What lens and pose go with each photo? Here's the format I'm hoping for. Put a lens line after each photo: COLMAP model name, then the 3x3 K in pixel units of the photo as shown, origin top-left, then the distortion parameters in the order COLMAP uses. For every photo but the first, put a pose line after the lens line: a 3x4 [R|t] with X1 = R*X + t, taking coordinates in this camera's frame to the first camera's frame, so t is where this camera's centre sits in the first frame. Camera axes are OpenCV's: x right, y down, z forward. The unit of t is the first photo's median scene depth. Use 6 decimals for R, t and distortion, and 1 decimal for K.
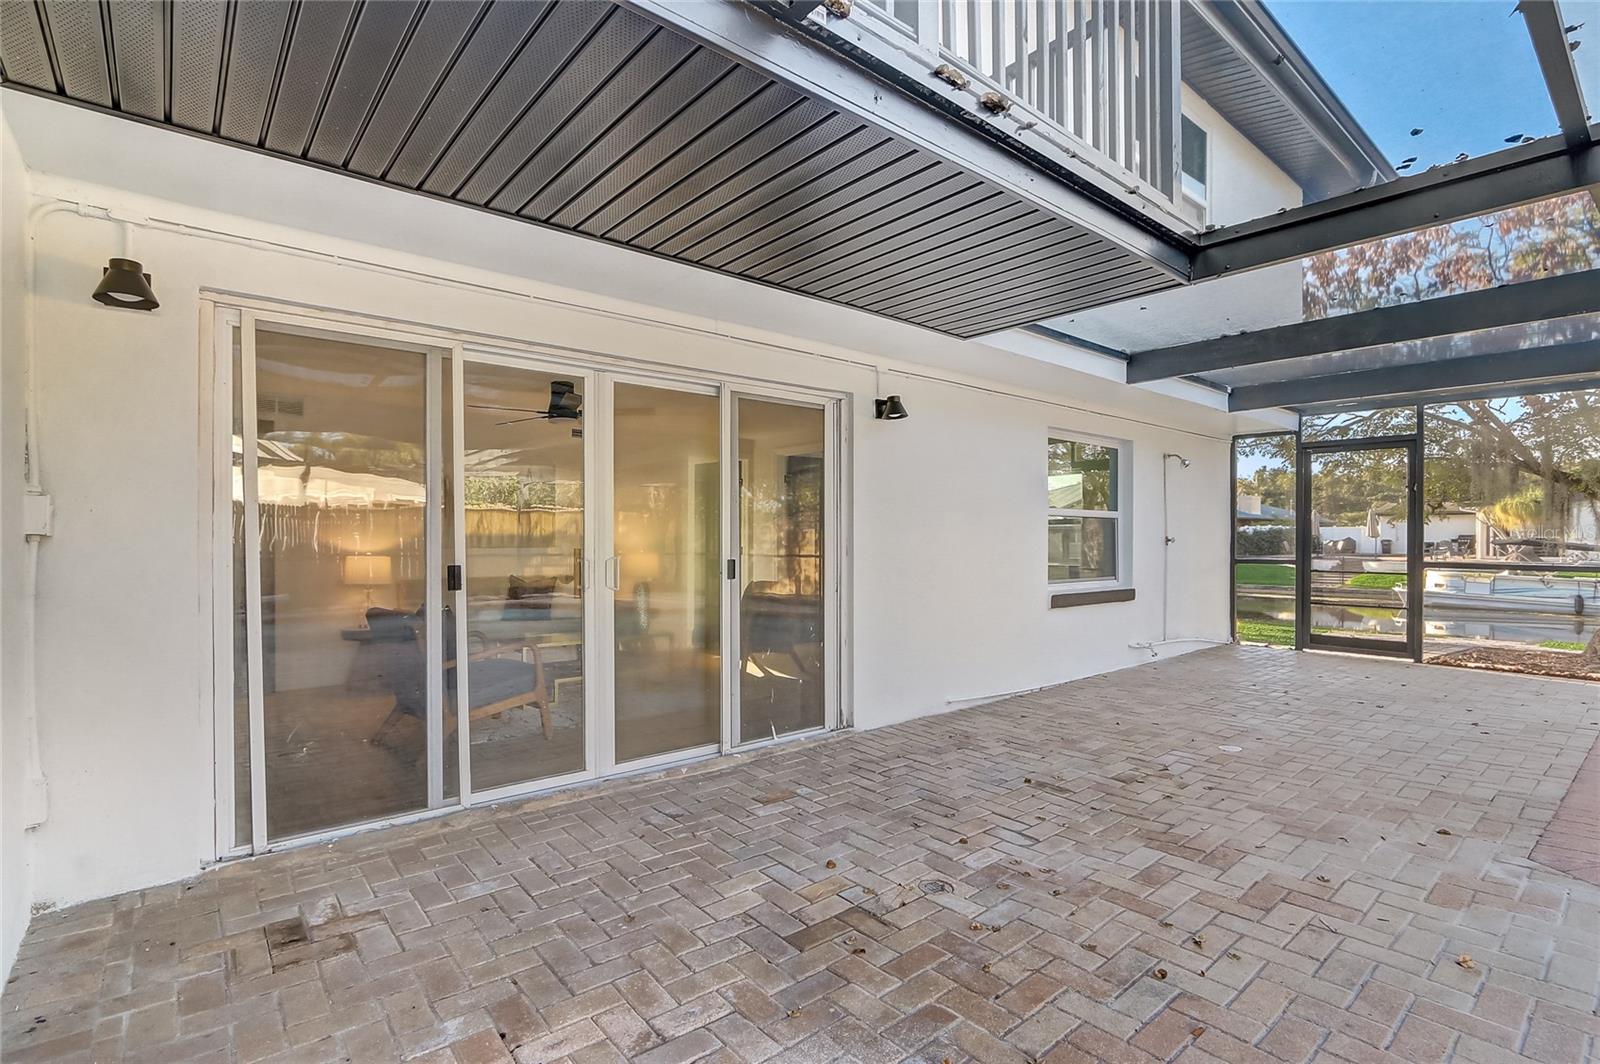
lens RADIAL K [[748.2, 0, 790.0], [0, 748.2, 545.4], [0, 0, 1]] dist [-0.014075, 0.000004]
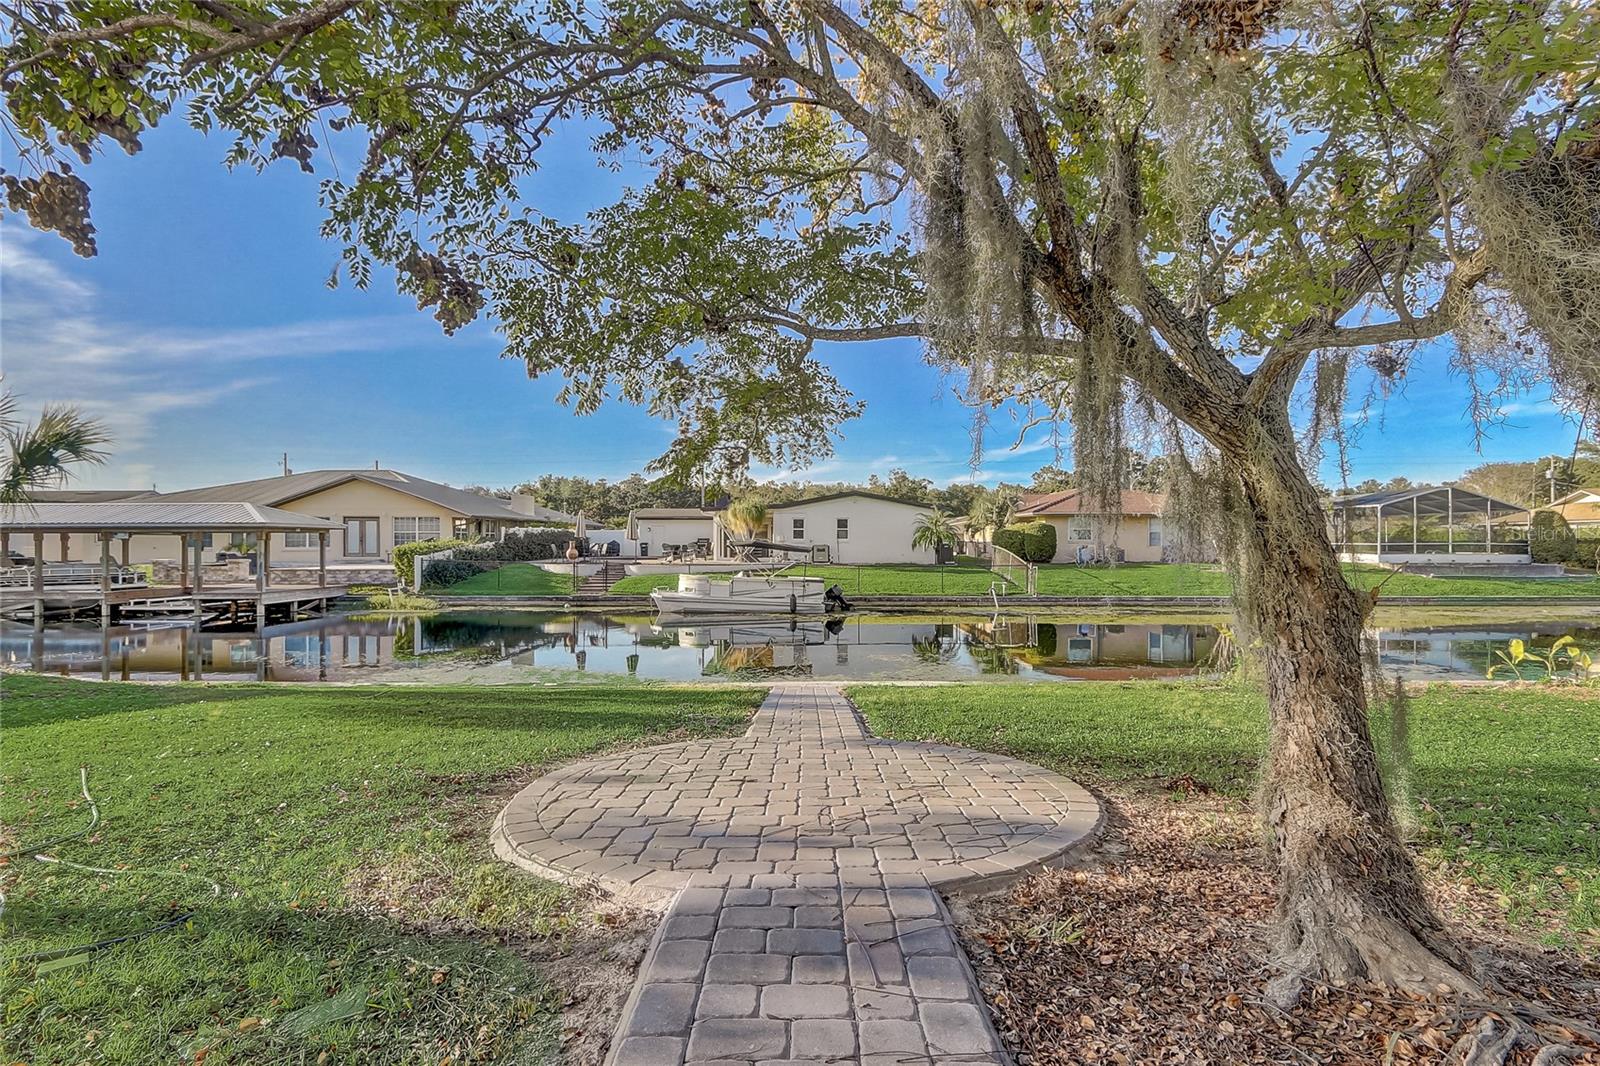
lens RADIAL K [[748.2, 0, 790.0], [0, 748.2, 546.4], [0, 0, 1]] dist [-0.014075, 0.000004]
pose [[0.644427, -0.003148, 0.764660, 1.446275], [0.007121, 0.999973, -0.001885, 0.004462], [-0.764633, 0.006659, 0.644432, 1.805246]]
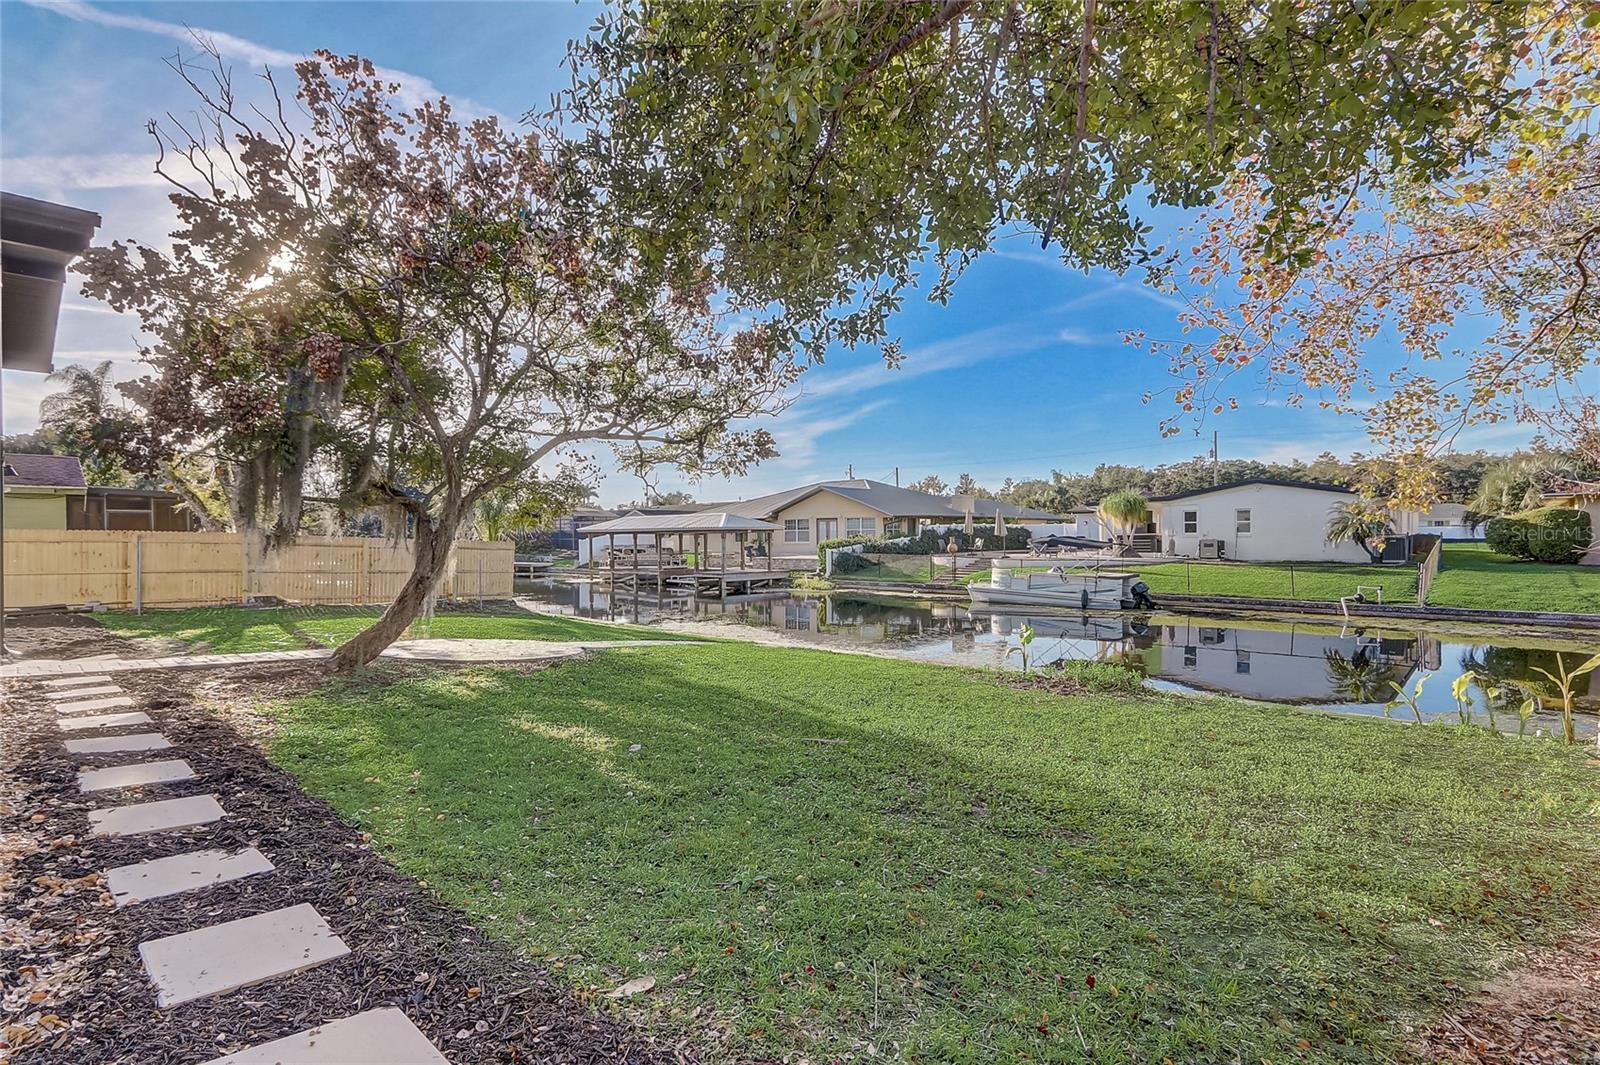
lens RADIAL K [[758.4, 0, 800.0], [0, 758.4, 532.5], [0, 0, 1]] dist [-0.025965, -0.000216]
pose [[0.993670, -0.007734, 0.112071, 3.094868], [0.009319, 0.999864, -0.013624, -0.029955], [-0.111950, 0.014582, 0.993607, -0.286945]]
